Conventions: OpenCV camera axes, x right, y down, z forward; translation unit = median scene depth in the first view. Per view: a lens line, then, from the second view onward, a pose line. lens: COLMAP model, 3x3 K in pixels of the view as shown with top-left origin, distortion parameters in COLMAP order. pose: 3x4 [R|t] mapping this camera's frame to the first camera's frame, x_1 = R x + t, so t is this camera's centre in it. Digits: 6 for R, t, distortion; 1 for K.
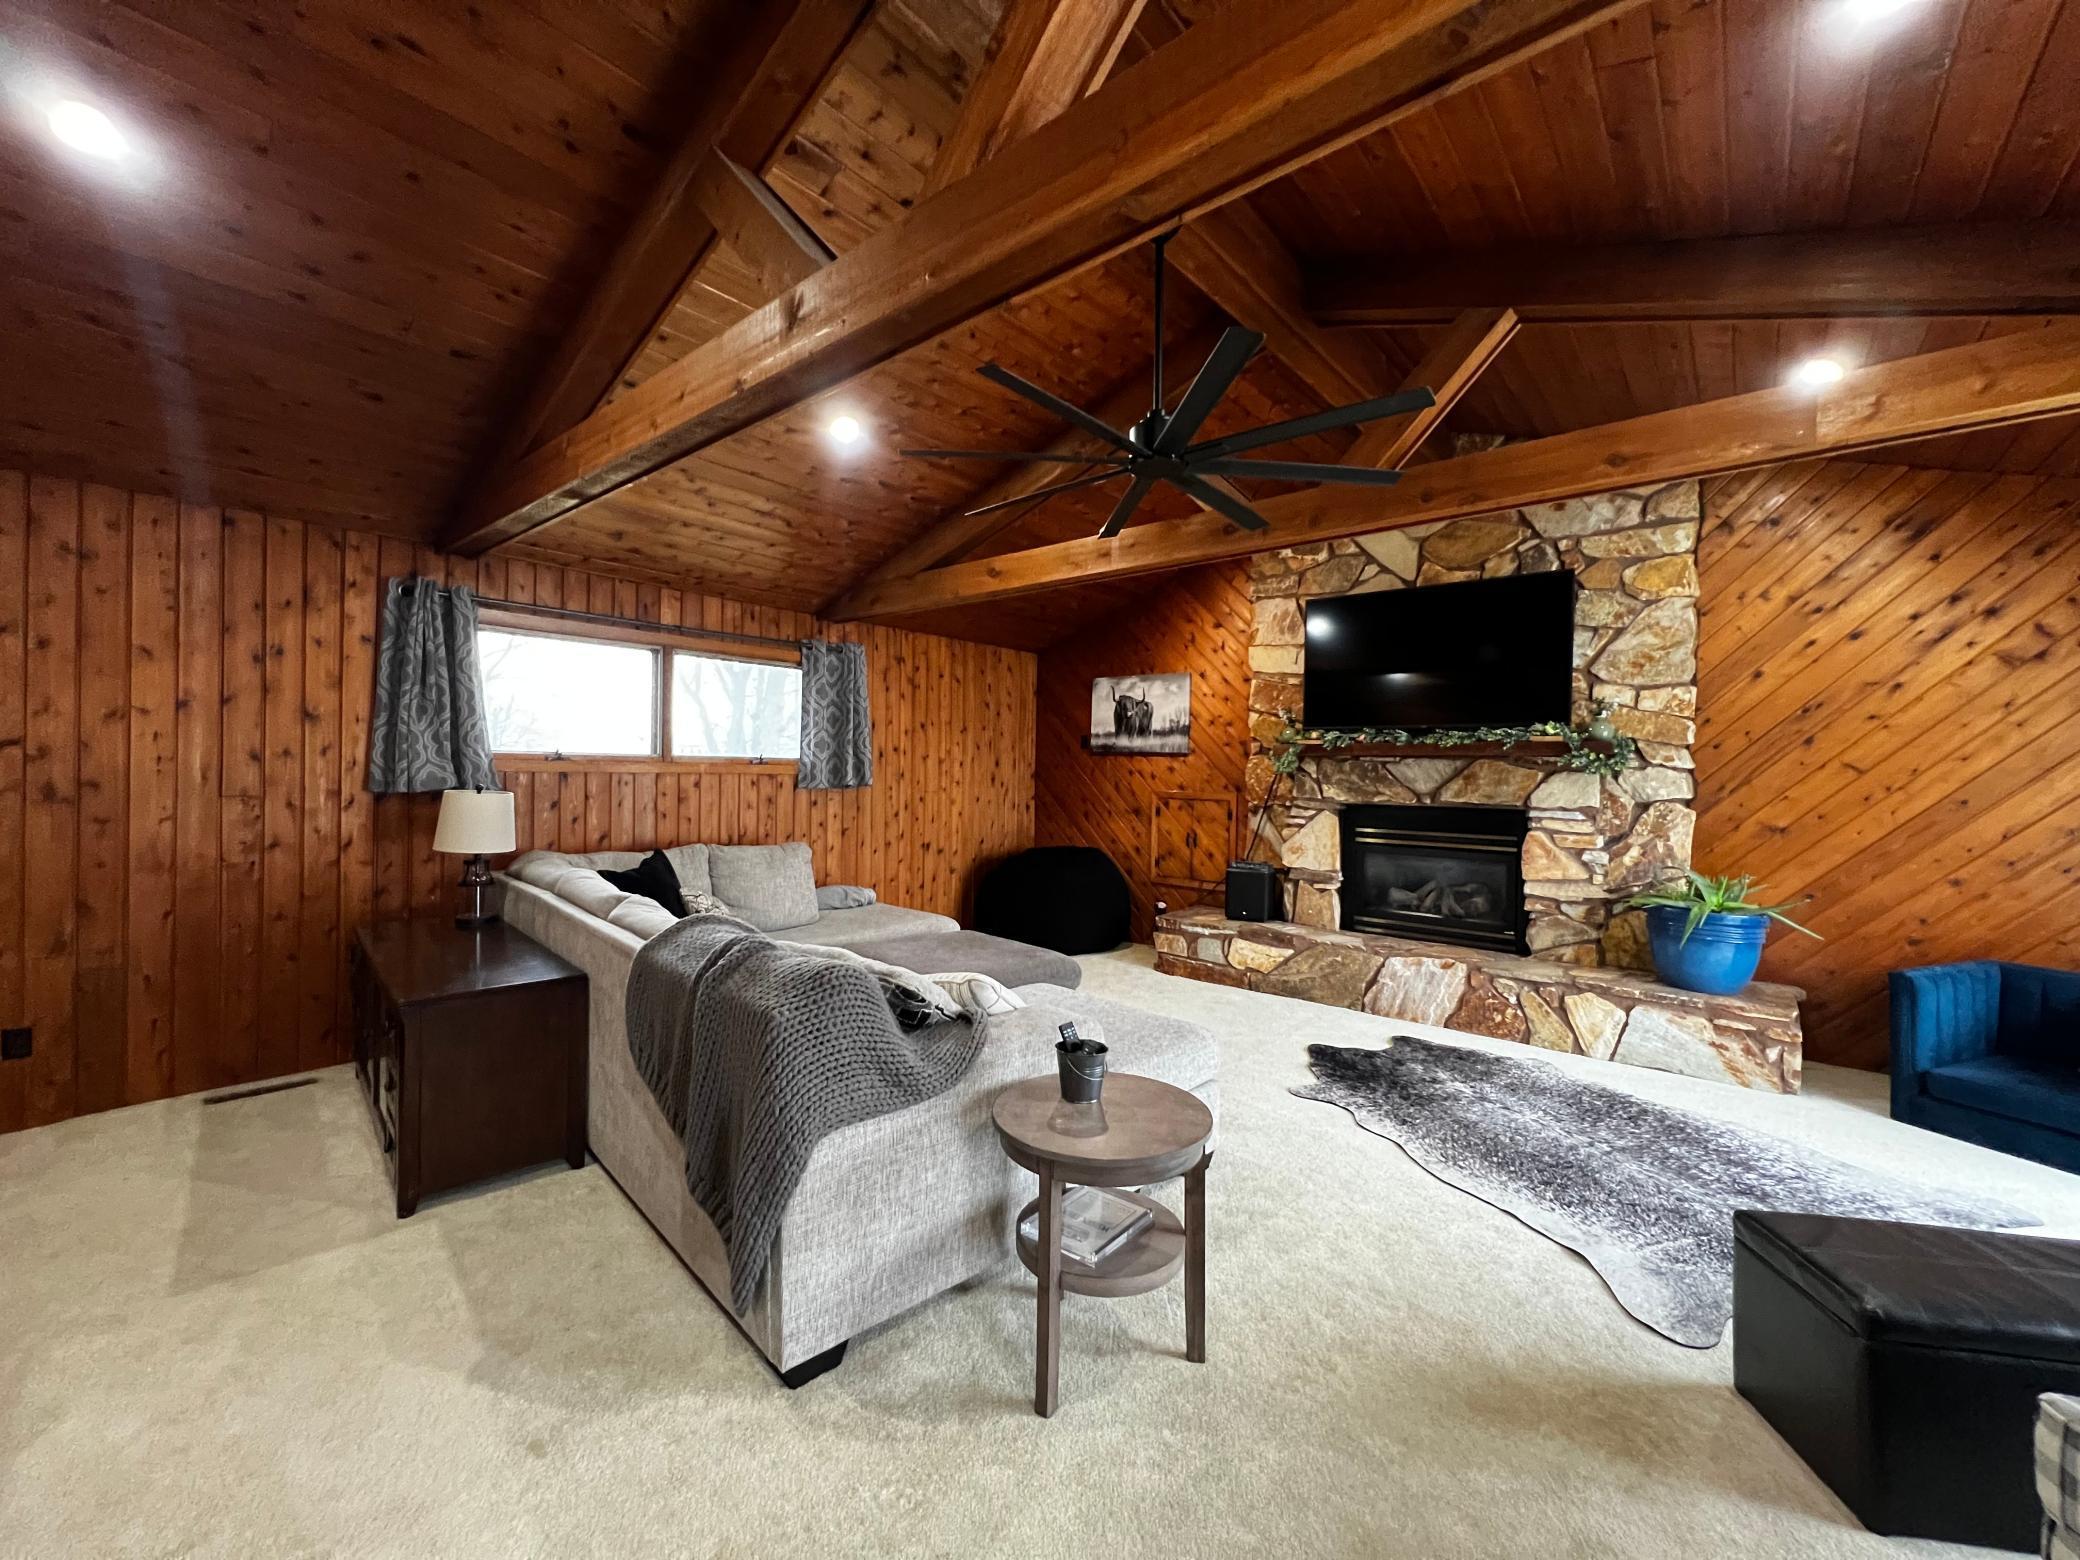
lens RADIAL K [[834.4, 0, 1027.7], [0, 834.4, 773.5], [0, 0, 1]] dist [-0.003329, 0.000376]
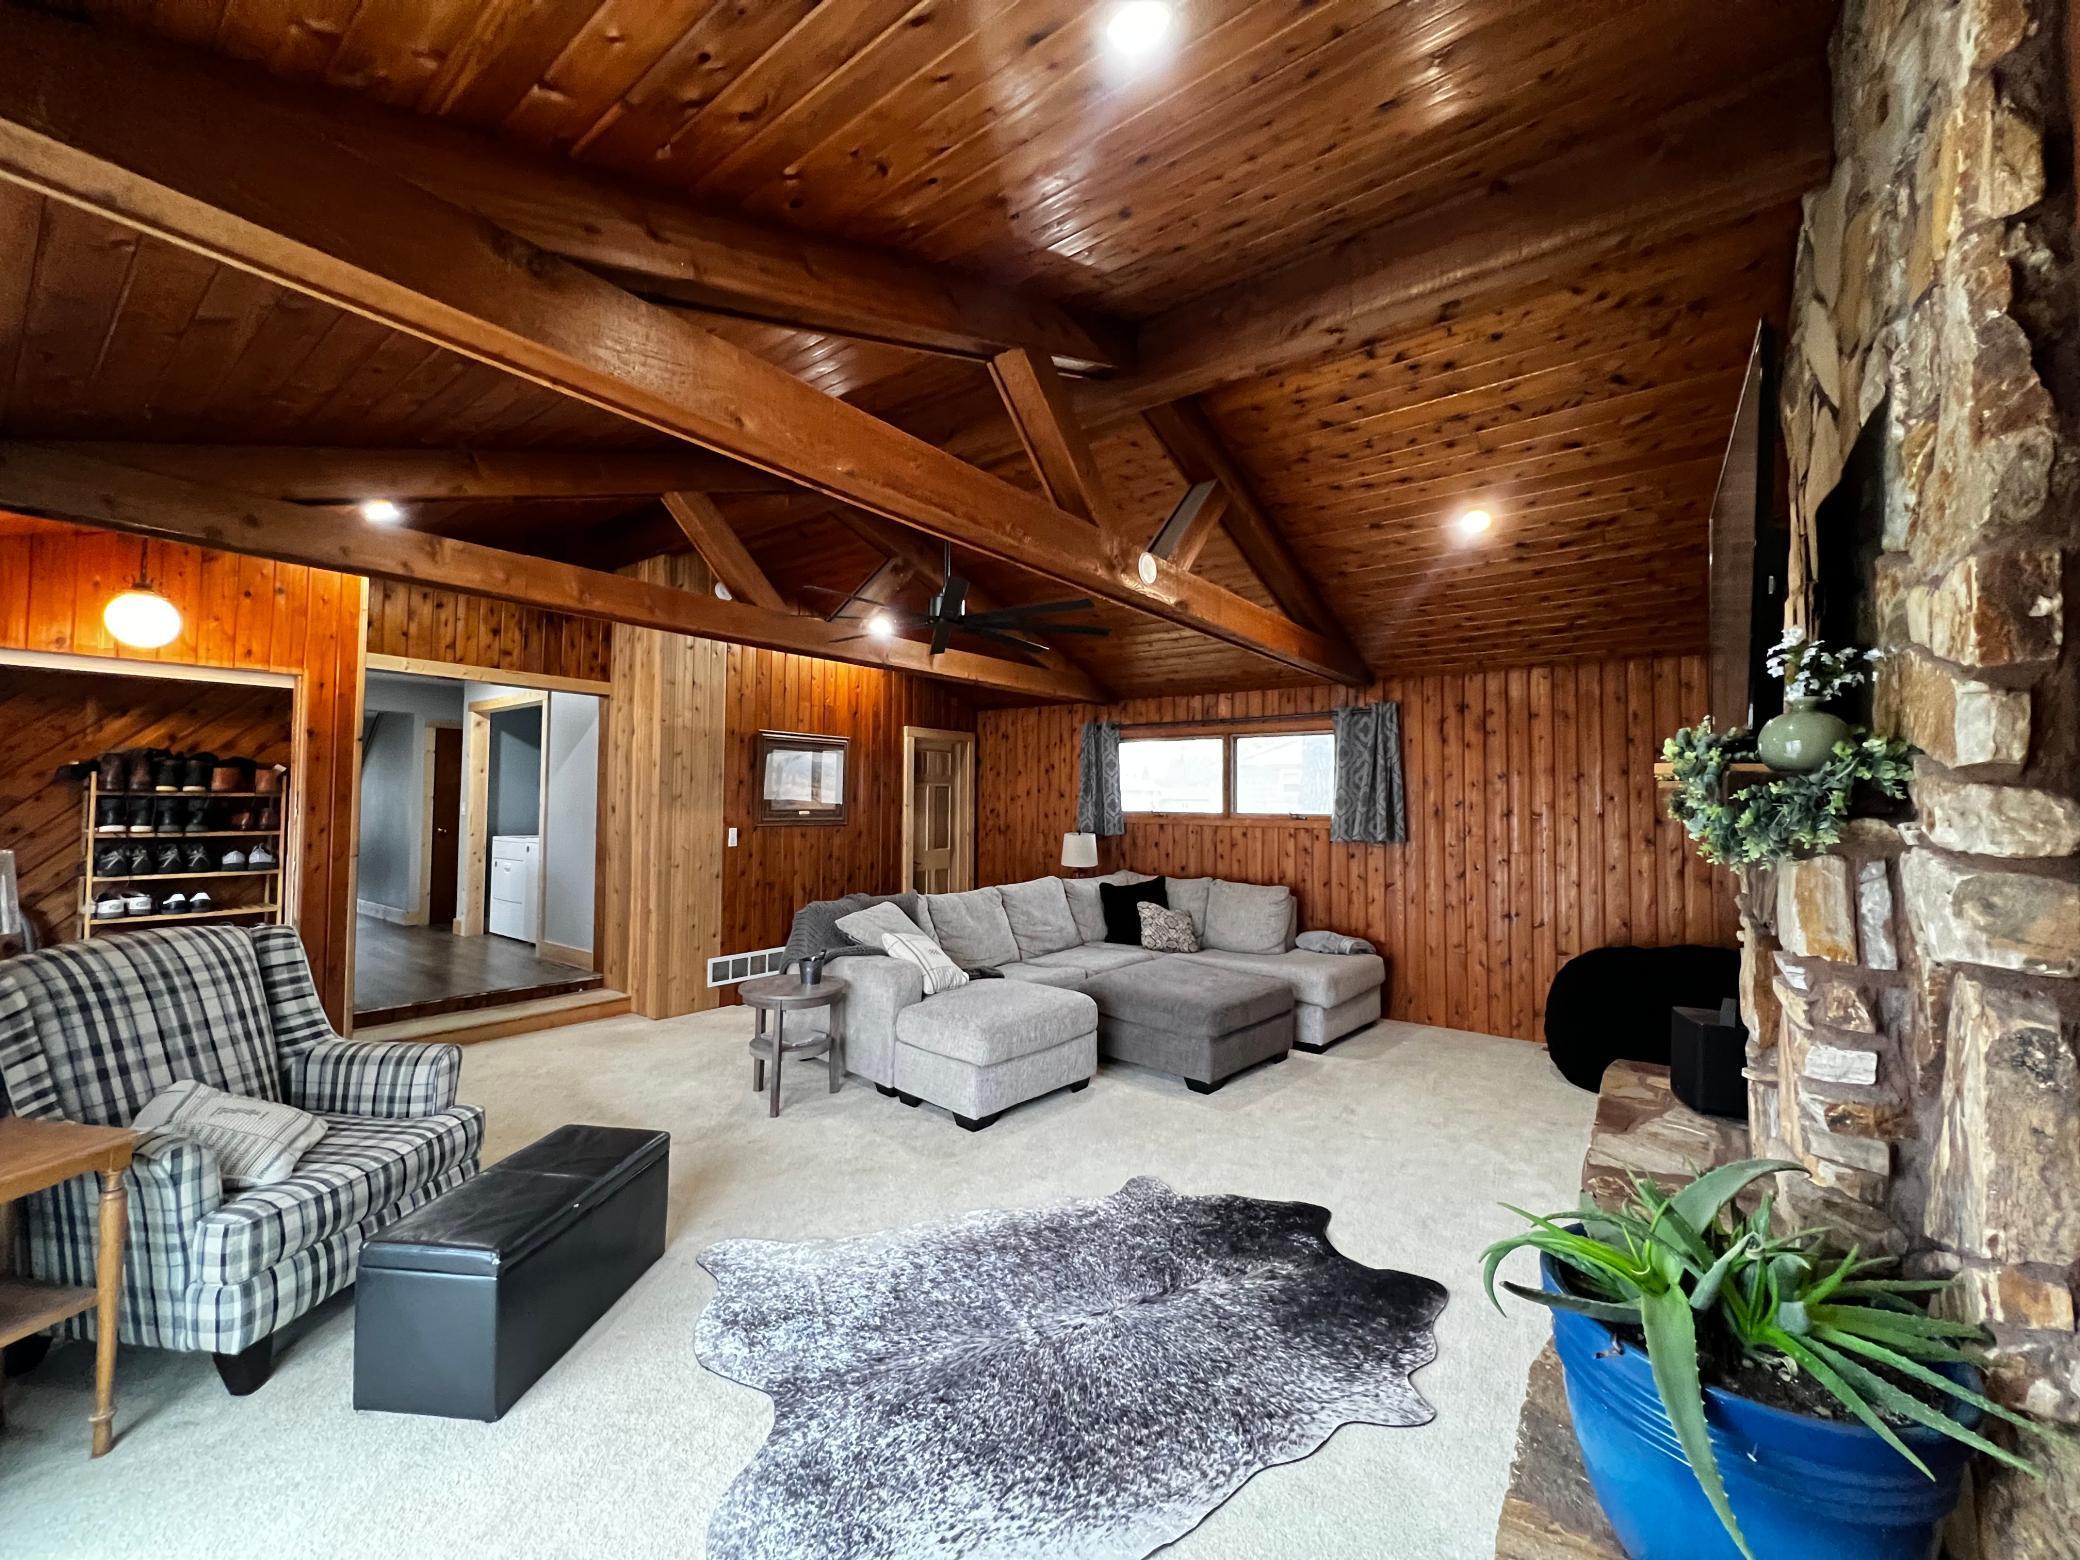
lens RADIAL K [[834.4, 0, 1027.7], [0, 834.4, 773.5], [0, 0, 1]] dist [-0.003329, 0.000376]
pose [[0.042742, -0.049842, -0.997842, 0.868306], [-0.014617, 0.998617, -0.050507, -0.011189], [0.998979, 0.016745, 0.041954, 0.564931]]
